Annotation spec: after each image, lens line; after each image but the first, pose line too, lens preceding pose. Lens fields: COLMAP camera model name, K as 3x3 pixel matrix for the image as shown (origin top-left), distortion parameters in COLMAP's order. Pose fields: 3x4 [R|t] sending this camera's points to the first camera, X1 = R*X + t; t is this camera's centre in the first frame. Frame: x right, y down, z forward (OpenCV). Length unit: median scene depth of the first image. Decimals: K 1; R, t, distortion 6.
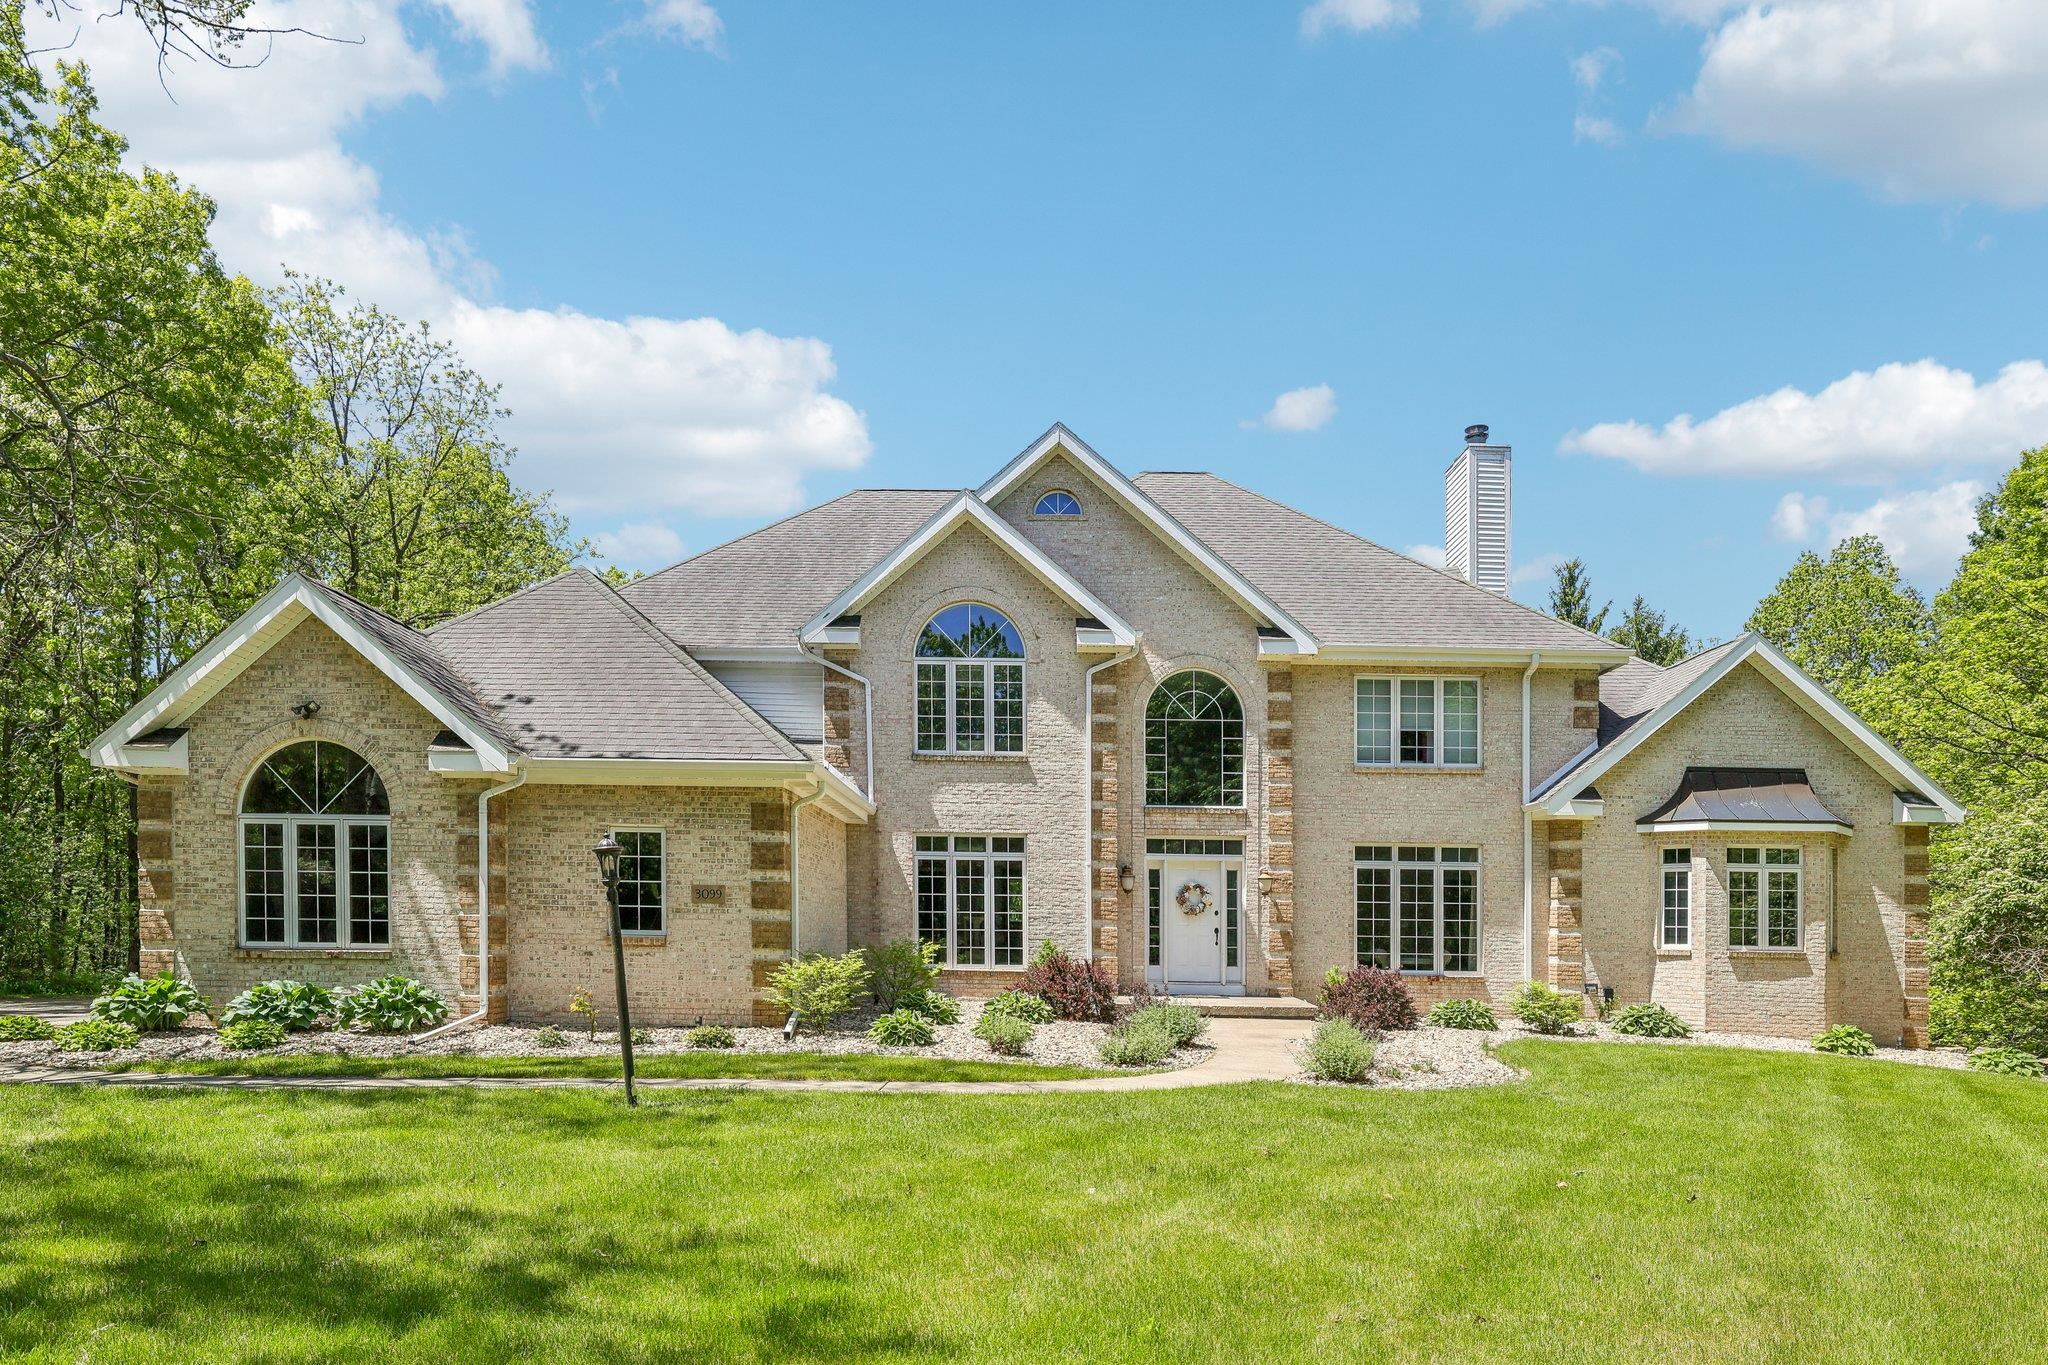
lens RADIAL K [[1320.1, 0, 1024.9], [0, 1320.1, 898.6], [0, 0, 1]] dist [0.002639, 0.001906]
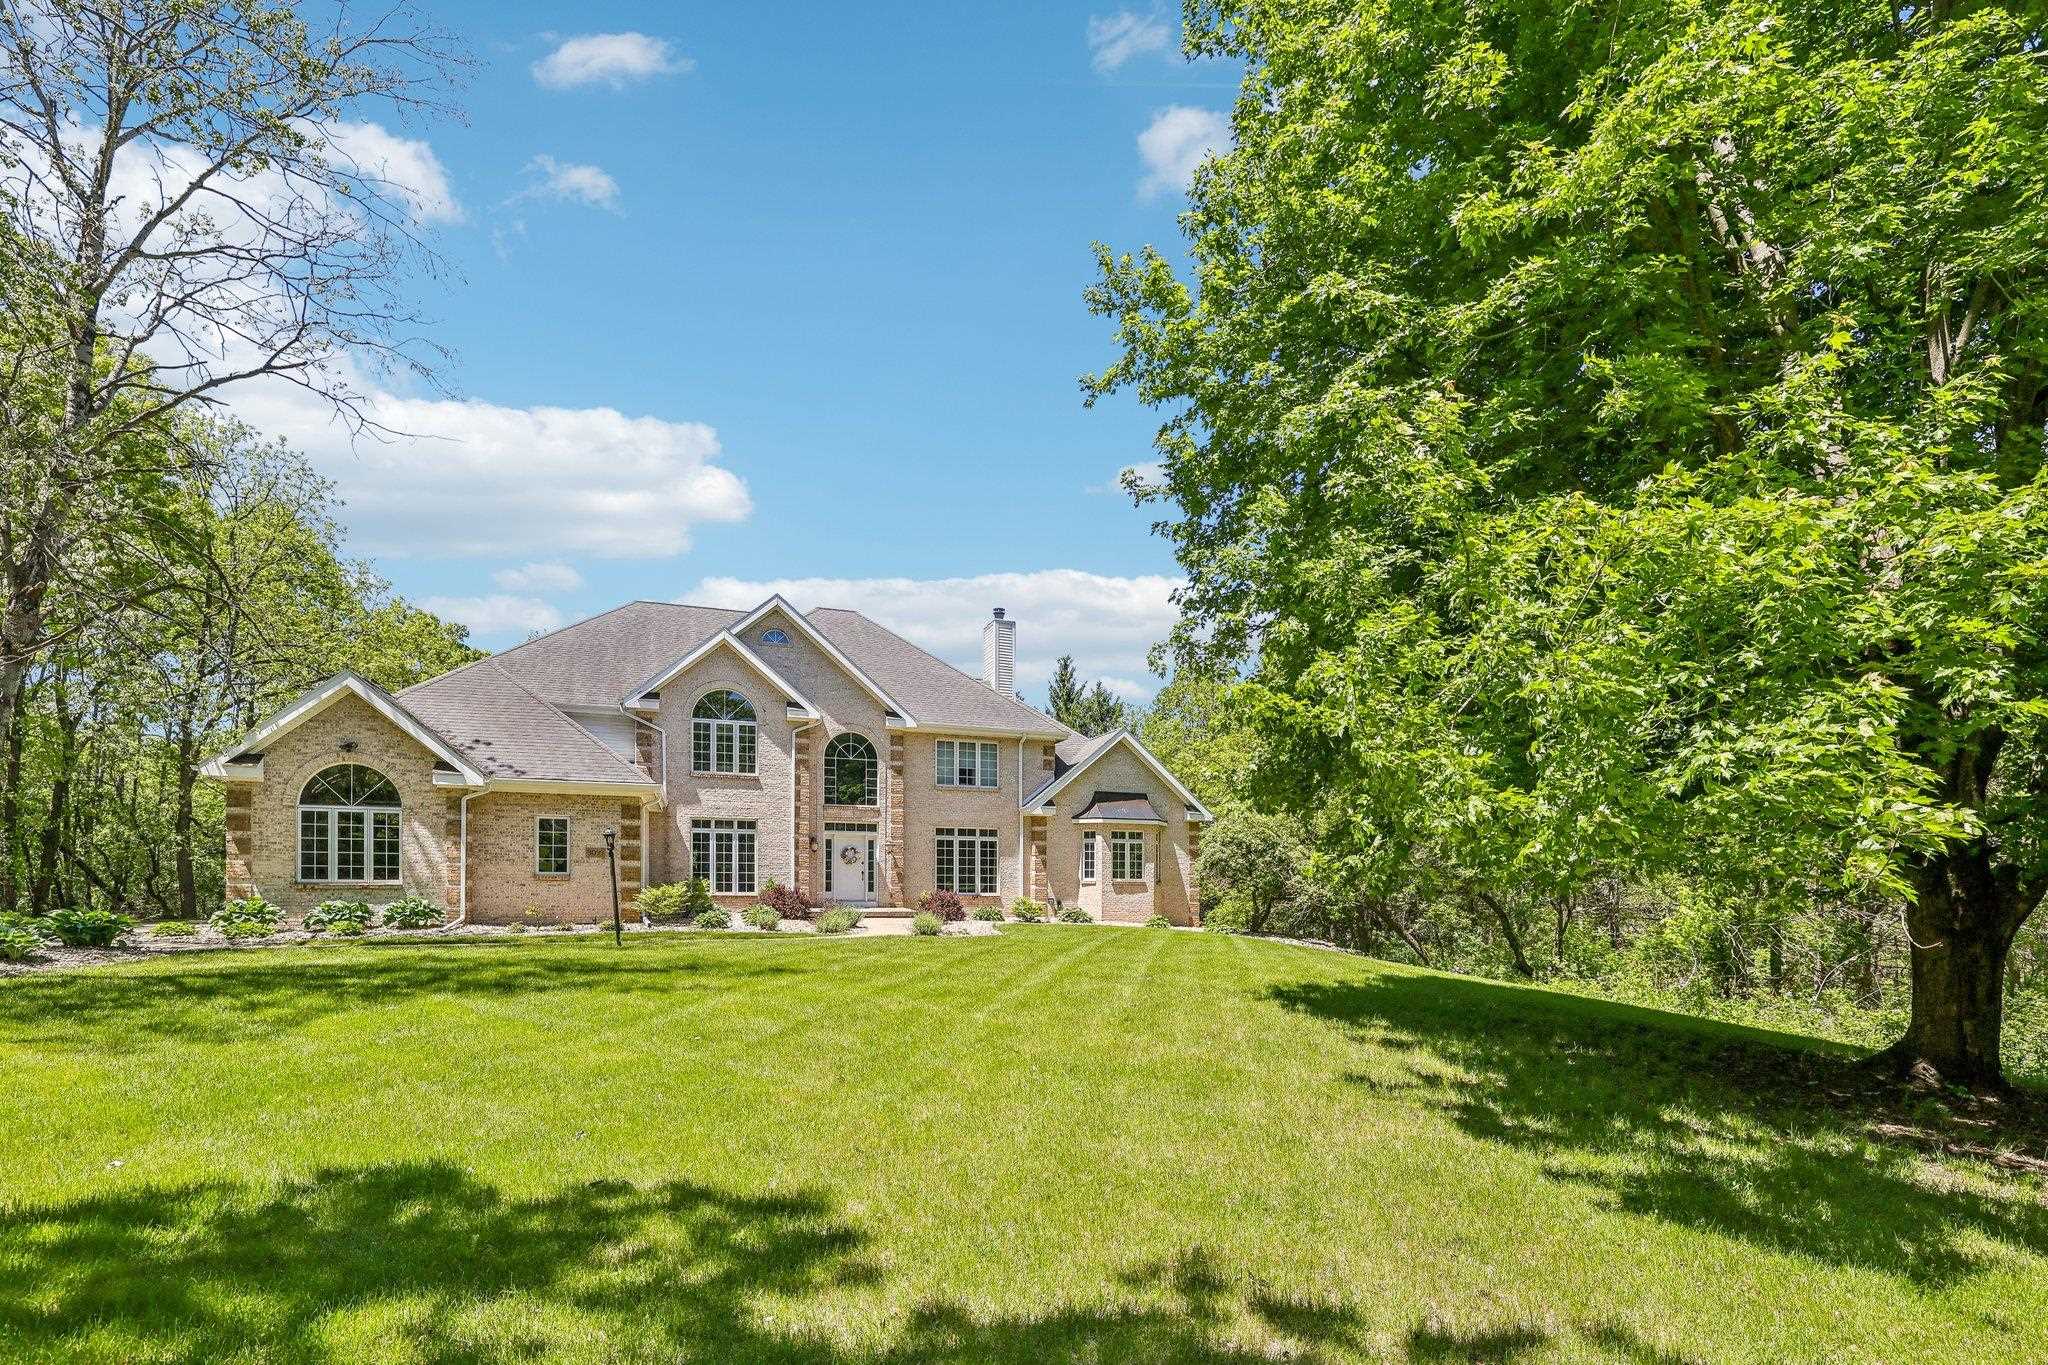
lens RADIAL K [[950.8, 0, 1052.0], [0, 950.8, 833.2], [0, 0, 1]] dist [-0.000013, 0.000152]
pose [[0.935875, 0.010338, 0.352180, -0.078770], [-0.002535, 0.999741, -0.022610, -0.001390], [-0.352323, 0.020268, 0.935659, -0.354764]]
